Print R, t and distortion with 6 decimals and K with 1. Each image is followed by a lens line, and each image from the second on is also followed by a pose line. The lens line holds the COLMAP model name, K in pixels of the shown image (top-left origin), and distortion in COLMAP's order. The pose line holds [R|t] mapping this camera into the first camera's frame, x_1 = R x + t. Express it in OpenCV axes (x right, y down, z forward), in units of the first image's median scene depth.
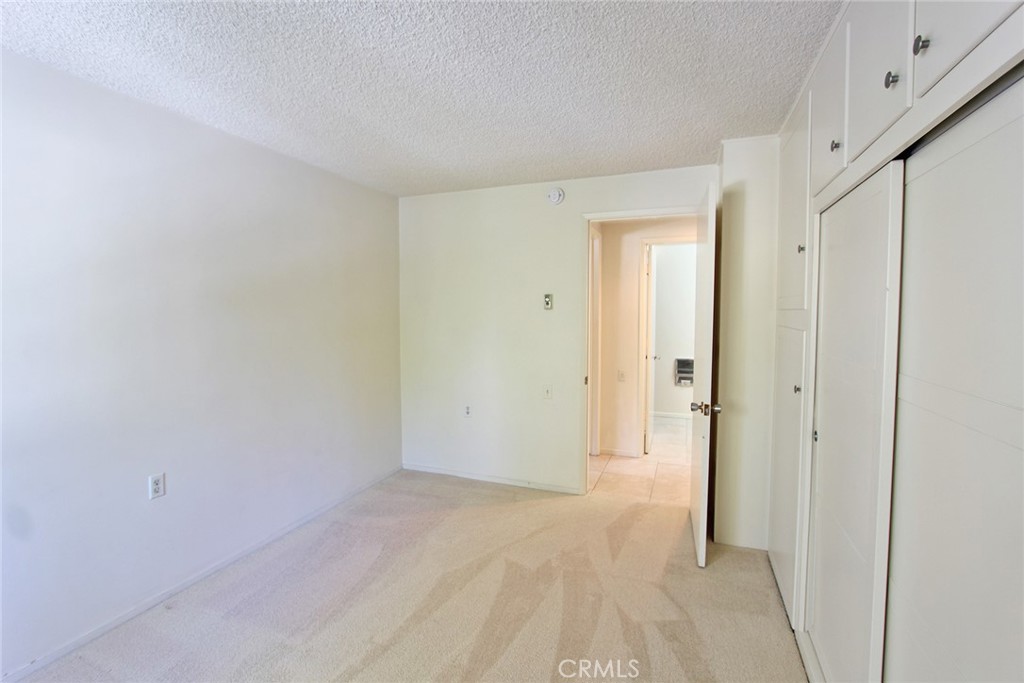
lens RADIAL K [[474.3, 0, 504.4], [0, 474.3, 336.6], [0, 0, 1]] dist [-0.016685, 0.000492]
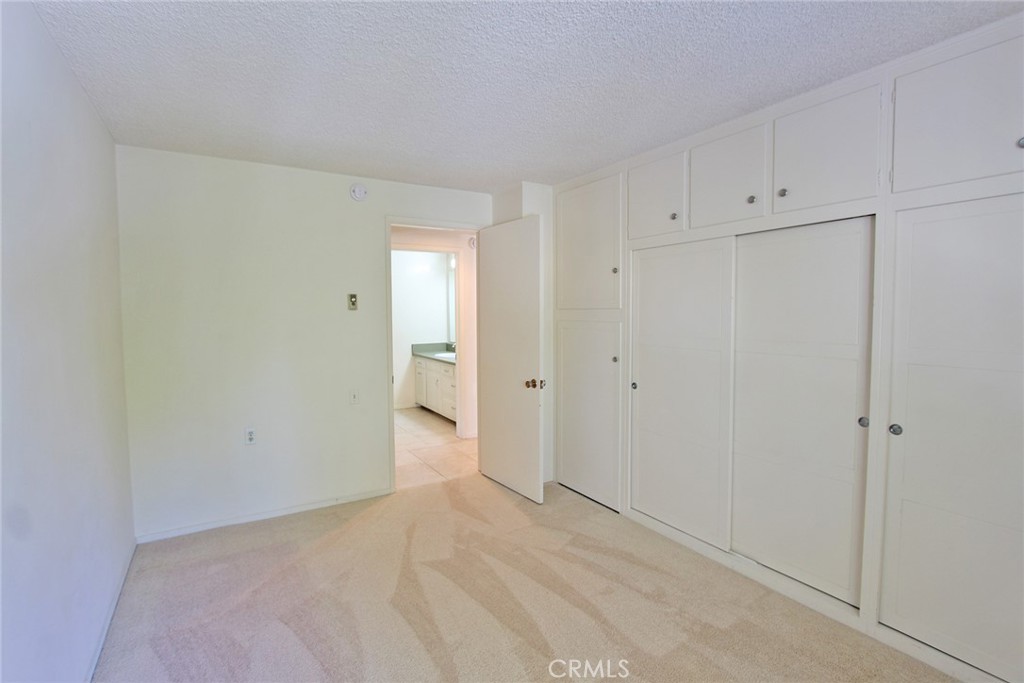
lens RADIAL K [[474.3, 0, 504.4], [0, 474.3, 336.6], [0, 0, 1]] dist [-0.016685, 0.000492]
pose [[0.600600, -0.045637, 0.798246, -0.522657], [0.049255, 0.998585, 0.020032, -0.008703], [-0.798031, 0.027286, 0.601999, 0.204593]]
